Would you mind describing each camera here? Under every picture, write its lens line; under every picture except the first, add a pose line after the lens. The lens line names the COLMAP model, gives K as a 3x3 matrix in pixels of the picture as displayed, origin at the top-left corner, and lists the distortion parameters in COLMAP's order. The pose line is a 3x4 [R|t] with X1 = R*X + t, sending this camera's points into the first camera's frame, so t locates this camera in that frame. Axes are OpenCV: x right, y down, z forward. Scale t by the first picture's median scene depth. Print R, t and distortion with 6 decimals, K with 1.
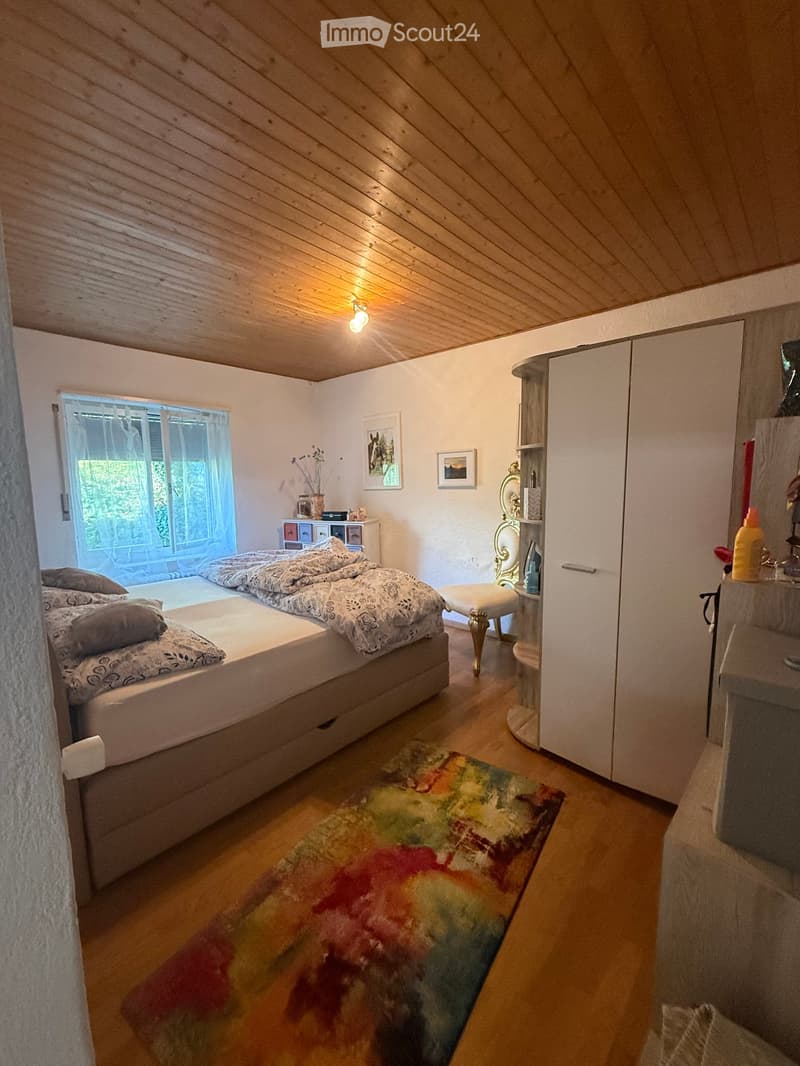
lens RADIAL K [[444.9, 0, 405.6], [0, 444.9, 534.4], [0, 0, 1]] dist [-0.000816, 0.000412]
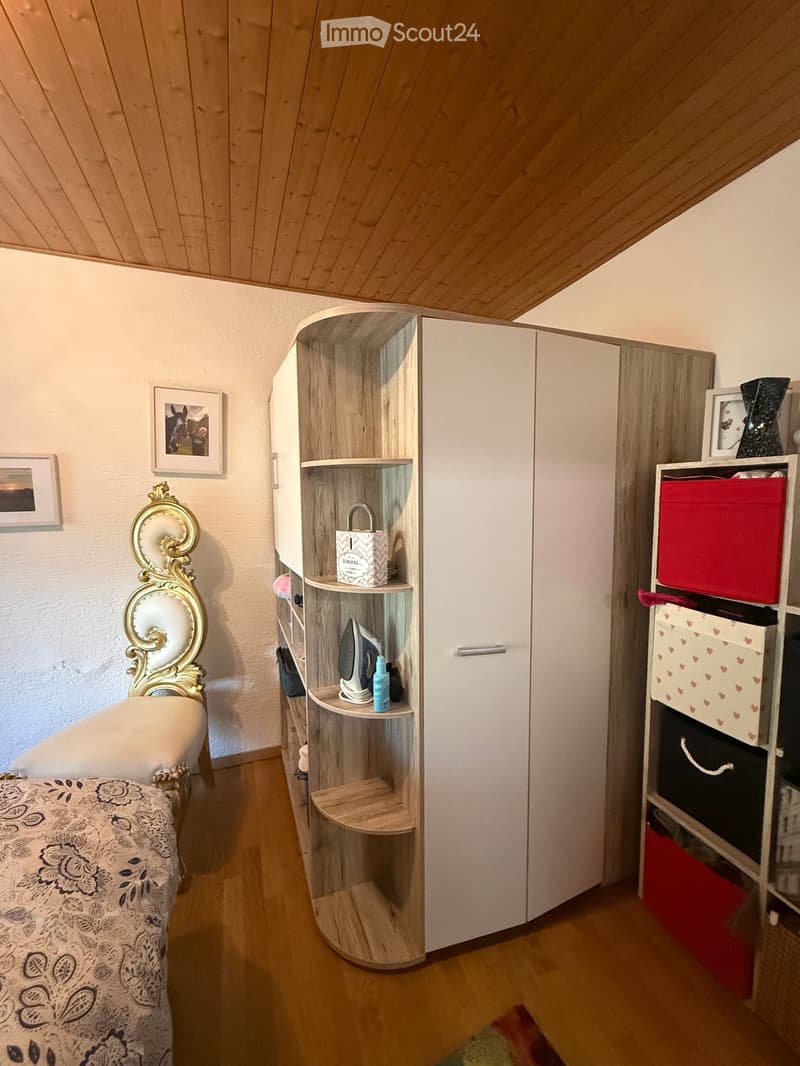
lens RADIAL K [[444.9, 0, 401.2], [0, 444.9, 534.9], [0, 0, 1]] dist [-0.000816, 0.000412]
pose [[0.463293, -0.068974, 0.883517, -0.139098], [0.111325, 0.993599, 0.019192, -0.070605], [-0.879185, 0.089466, 0.468006, 0.453394]]
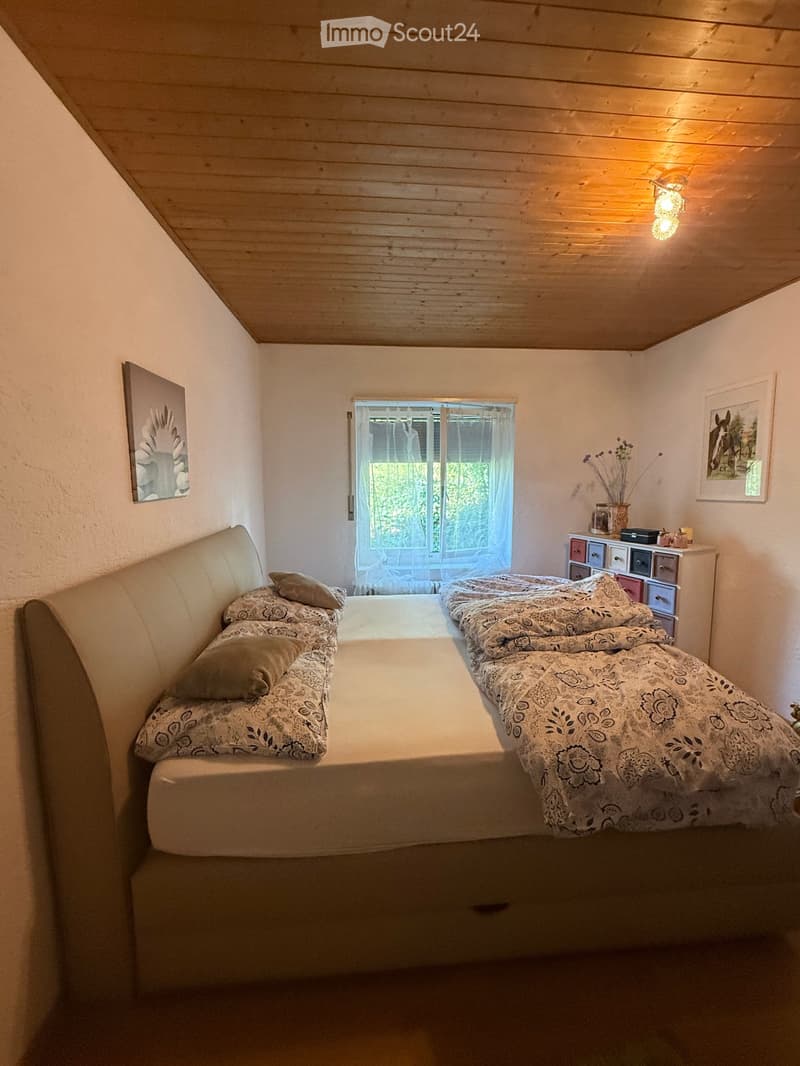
lens RADIAL K [[444.9, 0, 402.5], [0, 444.9, 534.8], [0, 0, 1]] dist [-0.000816, 0.000412]
pose [[0.727829, 0.093129, -0.679406, 0.060735], [-0.088594, 0.995203, 0.041508, -0.052012], [0.680012, 0.029981, 0.732588, 0.299917]]
